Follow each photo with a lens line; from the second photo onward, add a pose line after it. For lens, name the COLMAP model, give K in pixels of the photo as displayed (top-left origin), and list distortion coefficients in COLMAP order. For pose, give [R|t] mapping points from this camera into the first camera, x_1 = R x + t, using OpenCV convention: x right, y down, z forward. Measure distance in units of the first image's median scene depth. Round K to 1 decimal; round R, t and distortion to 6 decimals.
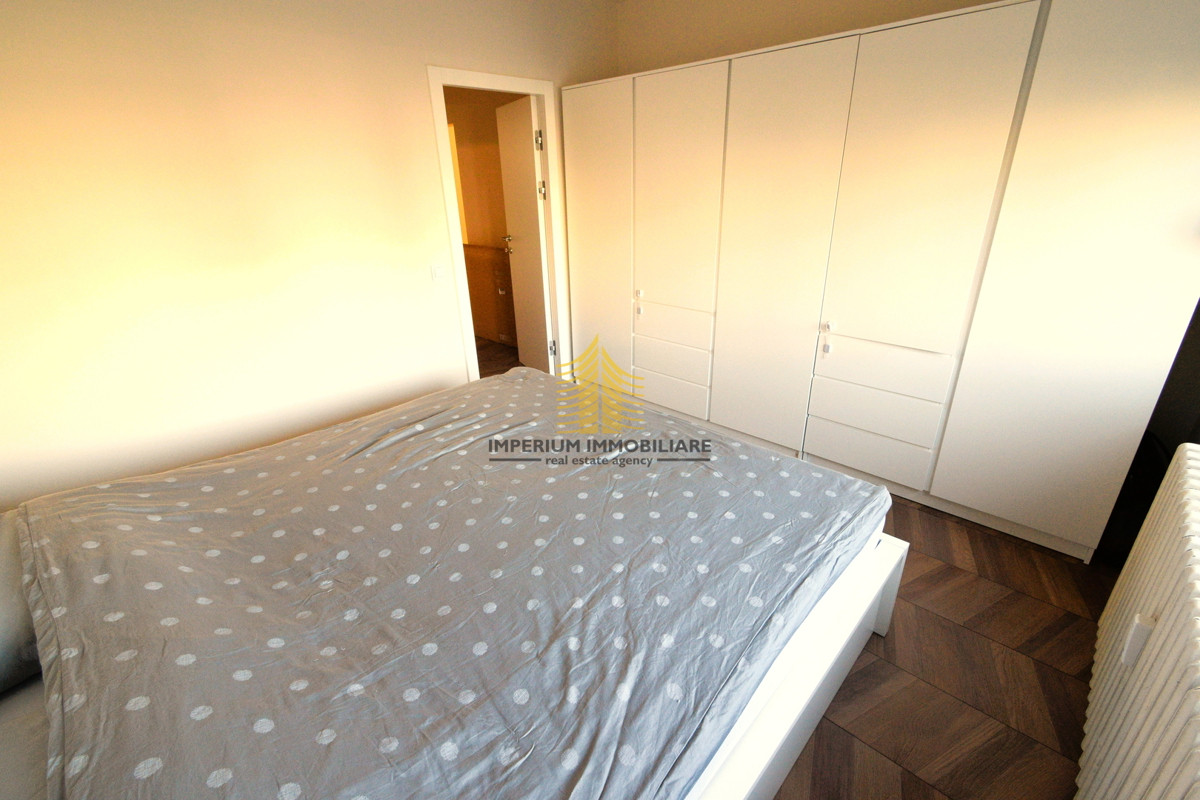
lens RADIAL K [[529.6, 0, 599.9], [0, 529.6, 400.5], [0, 0, 1]] dist [0.003352, -0.002303]
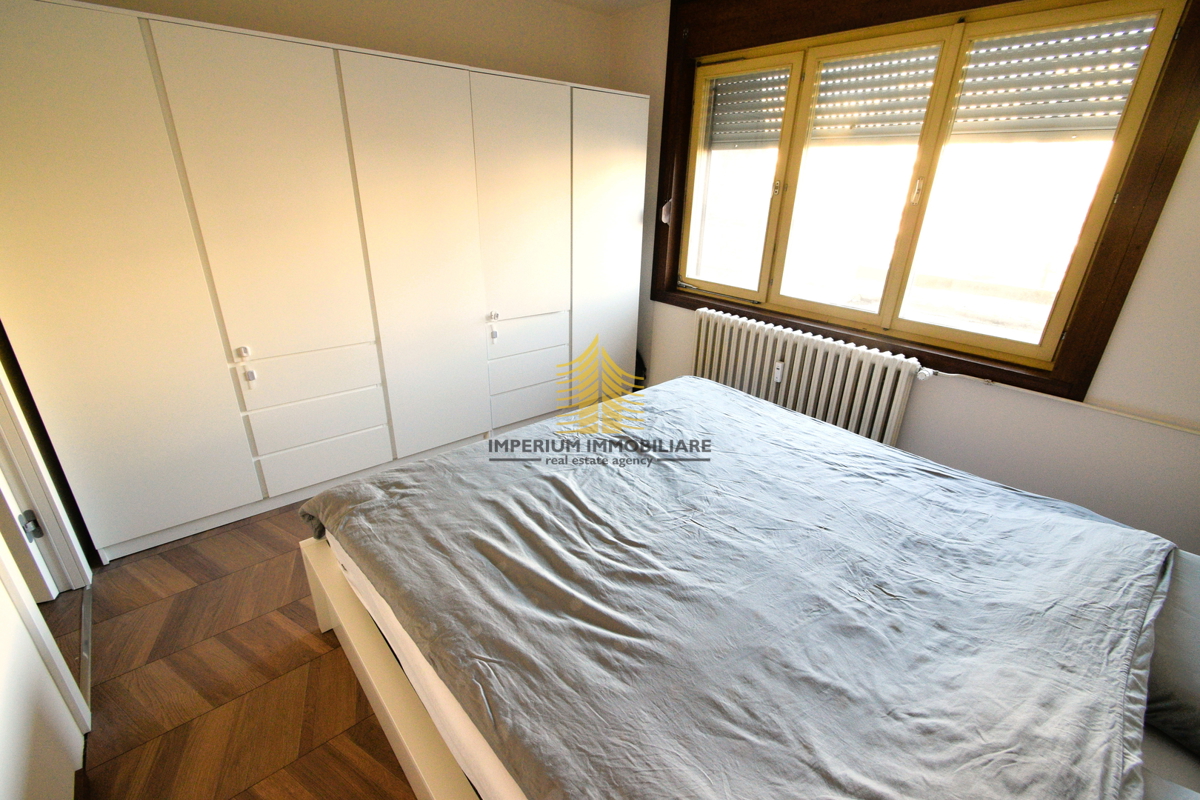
lens RADIAL K [[529.6, 0, 600.2], [0, 529.6, 400.2], [0, 0, 1]] dist [0.003352, -0.002303]
pose [[0.086314, -0.360800, 0.928640, -0.715344], [0.358511, 0.880924, 0.308939, -0.257744], [-0.929527, 0.306262, 0.205387, 0.603565]]
